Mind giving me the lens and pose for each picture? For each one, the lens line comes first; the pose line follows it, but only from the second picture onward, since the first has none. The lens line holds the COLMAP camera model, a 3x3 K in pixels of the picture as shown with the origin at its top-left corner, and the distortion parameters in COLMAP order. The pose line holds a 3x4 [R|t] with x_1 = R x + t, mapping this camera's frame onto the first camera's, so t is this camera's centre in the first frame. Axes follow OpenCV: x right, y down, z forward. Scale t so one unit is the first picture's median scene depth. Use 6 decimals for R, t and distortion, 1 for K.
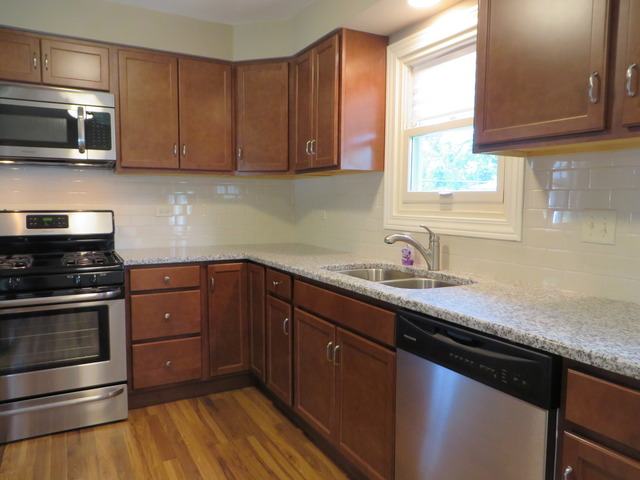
lens RADIAL K [[481.9, 0, 326.7], [0, 481.9, 240.1], [0, 0, 1]] dist [-0.004306, 0.004220]
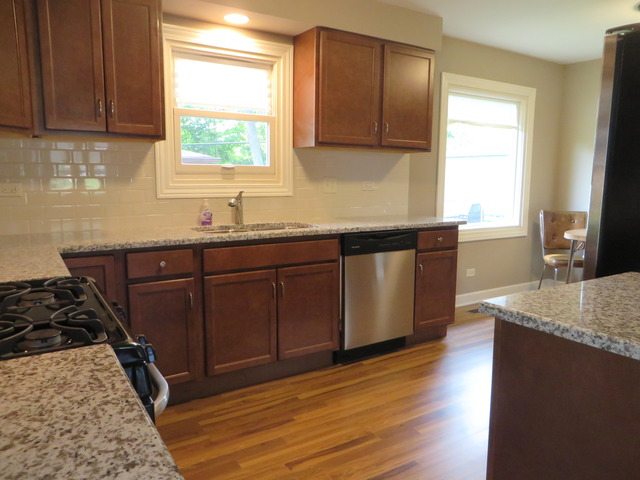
lens RADIAL K [[481.9, 0, 326.7], [0, 481.9, 240.1], [0, 0, 1]] dist [-0.004306, 0.004220]
pose [[-0.071556, -0.135433, 0.988199, -1.014041], [0.072304, 0.987428, 0.140563, -0.057916], [-0.994812, 0.081509, -0.060864, 0.747964]]
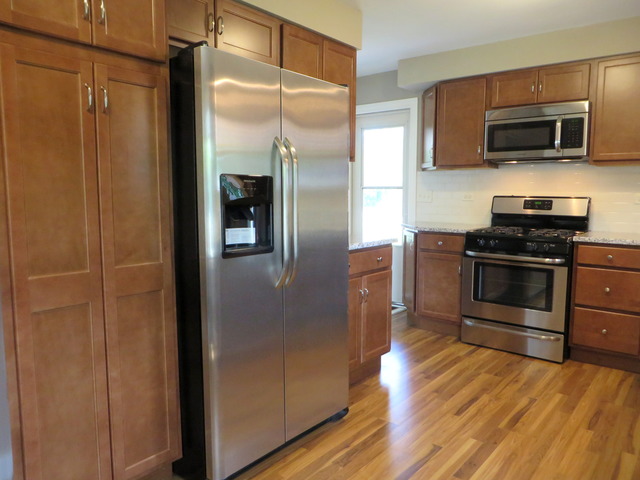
lens RADIAL K [[481.9, 0, 326.7], [0, 481.9, 240.1], [0, 0, 1]] dist [-0.004306, 0.004220]
pose [[0.383579, 0.094797, -0.918630, 0.484893], [-0.082688, 0.994248, 0.068073, 0.019027], [0.919799, 0.049848, 0.389211, -0.067518]]
